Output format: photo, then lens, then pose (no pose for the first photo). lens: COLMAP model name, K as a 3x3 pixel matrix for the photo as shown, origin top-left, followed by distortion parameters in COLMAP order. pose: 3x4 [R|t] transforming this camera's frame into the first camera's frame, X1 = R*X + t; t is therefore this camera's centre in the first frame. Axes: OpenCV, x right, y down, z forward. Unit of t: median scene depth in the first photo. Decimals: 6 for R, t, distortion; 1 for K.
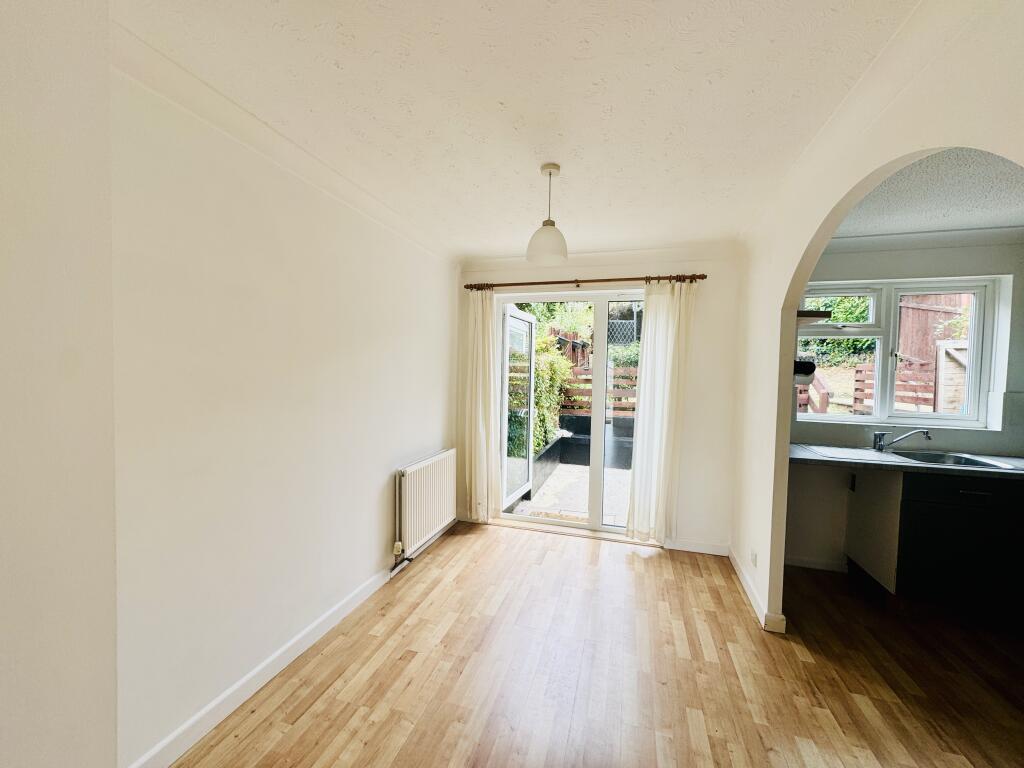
lens RADIAL K [[407.9, 0, 512.0], [0, 407.9, 384.0], [0, 0, 1]] dist [0.001345, 0.000364]
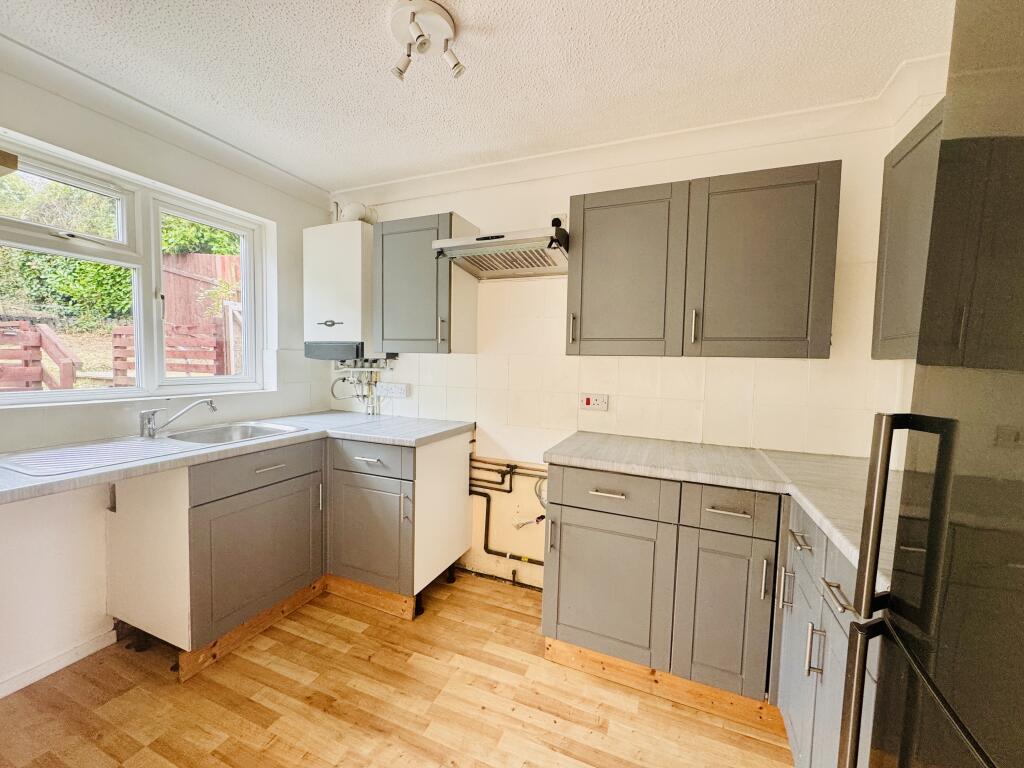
lens RADIAL K [[407.9, 0, 512.0], [0, 407.9, 384.0], [0, 0, 1]] dist [0.001345, 0.000364]
pose [[0.108350, -0.073377, 0.991401, 0.332697], [0.013331, 0.997290, 0.072356, 0.038286], [-0.994023, 0.005377, 0.109035, 0.364351]]
